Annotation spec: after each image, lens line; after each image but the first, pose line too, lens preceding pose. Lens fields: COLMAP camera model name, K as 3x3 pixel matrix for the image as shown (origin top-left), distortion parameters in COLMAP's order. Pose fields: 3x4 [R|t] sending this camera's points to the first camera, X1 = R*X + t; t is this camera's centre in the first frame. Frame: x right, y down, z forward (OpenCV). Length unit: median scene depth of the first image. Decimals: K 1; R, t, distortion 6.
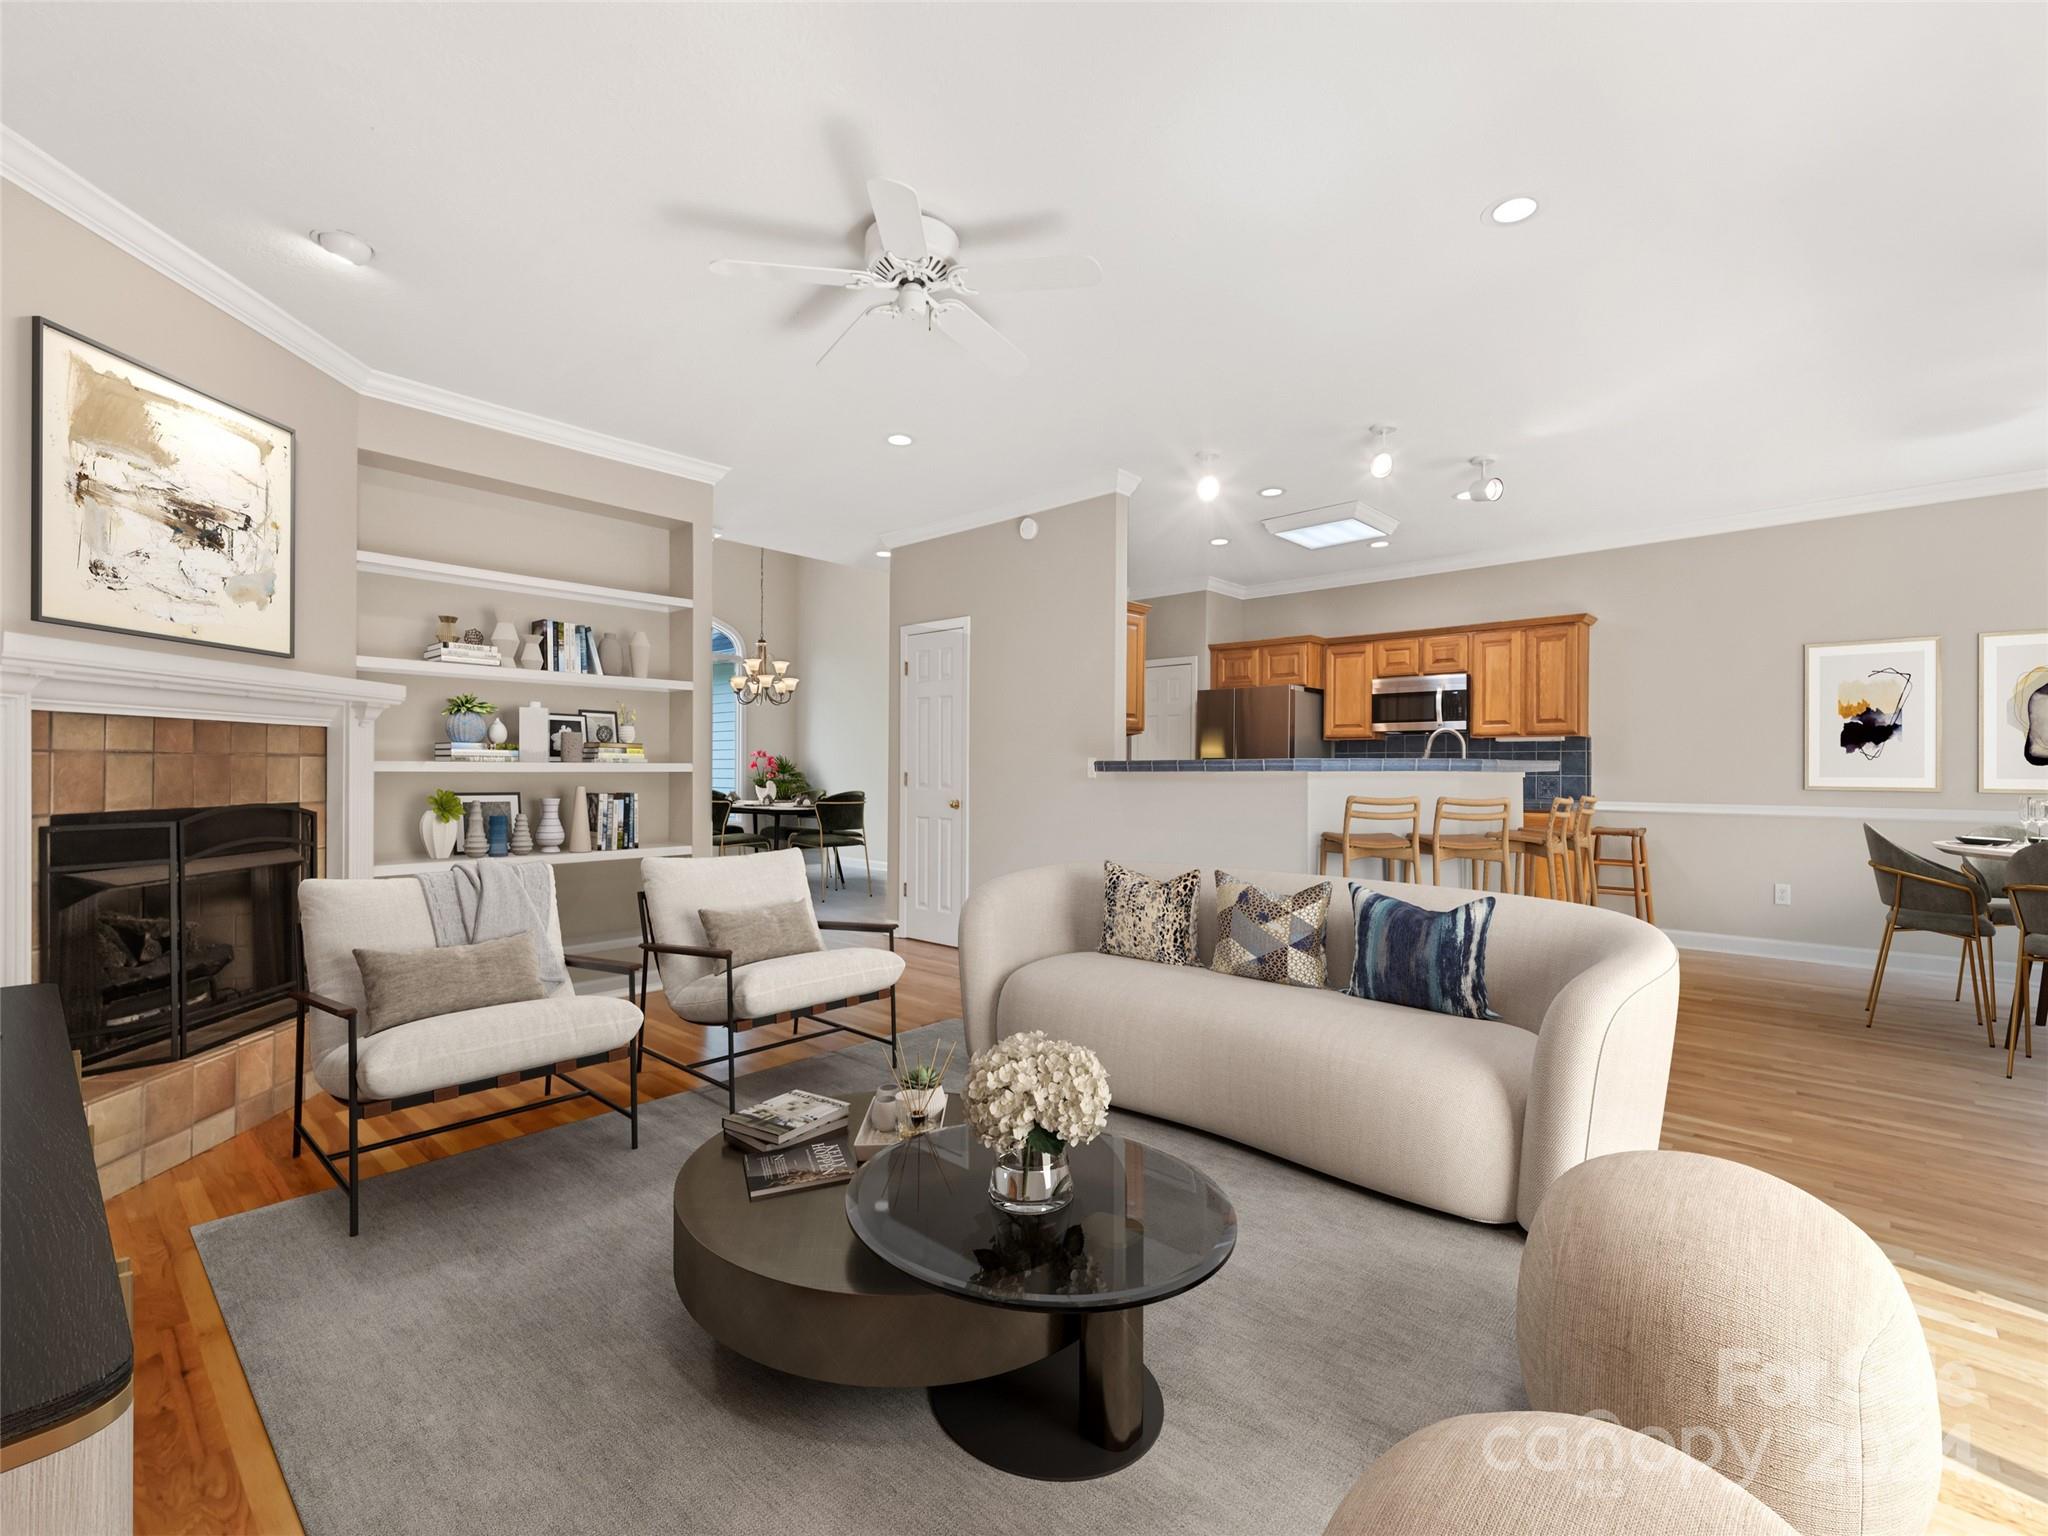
lens RADIAL K [[927.0, 0, 988.0], [0, 927.0, 750.1], [0, 0, 1]] dist [0.007328, 0.000076]
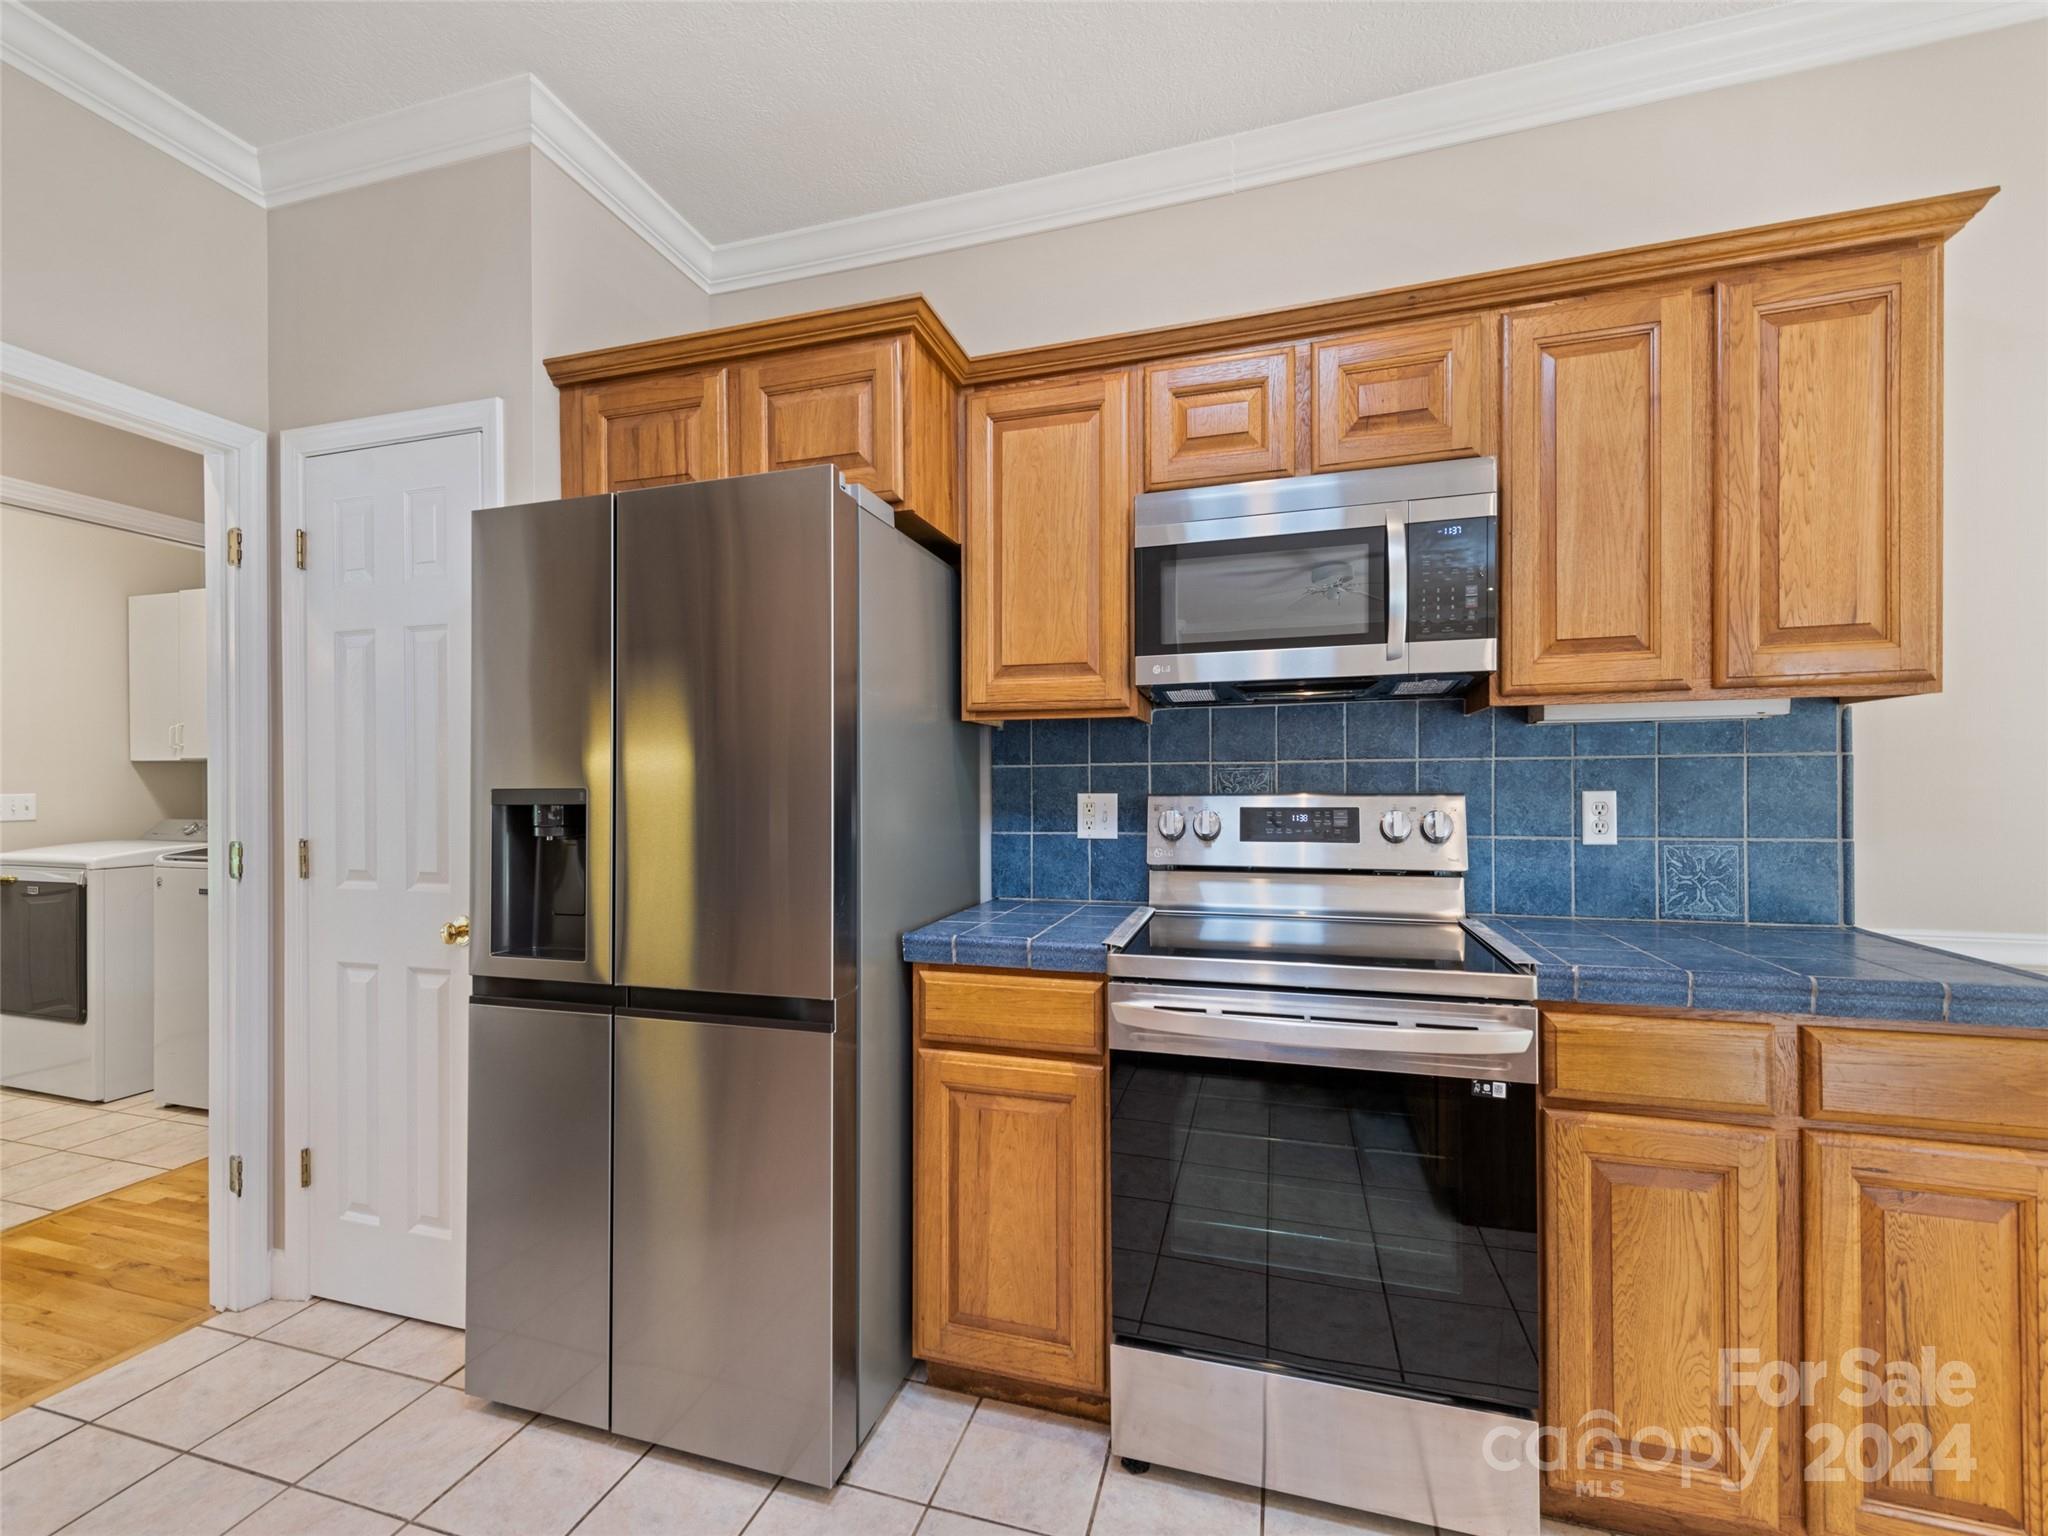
lens RADIAL K [[855.6, 0, 1015.2], [0, 855.6, 782.5], [0, 0, 1]] dist [0.007062, 0.000059]
pose [[0.883249, -0.013969, 0.468697, 0.292372], [0.004668, 0.999769, 0.020999, 0.003274], [-0.468882, -0.016359, 0.883110, 0.878441]]
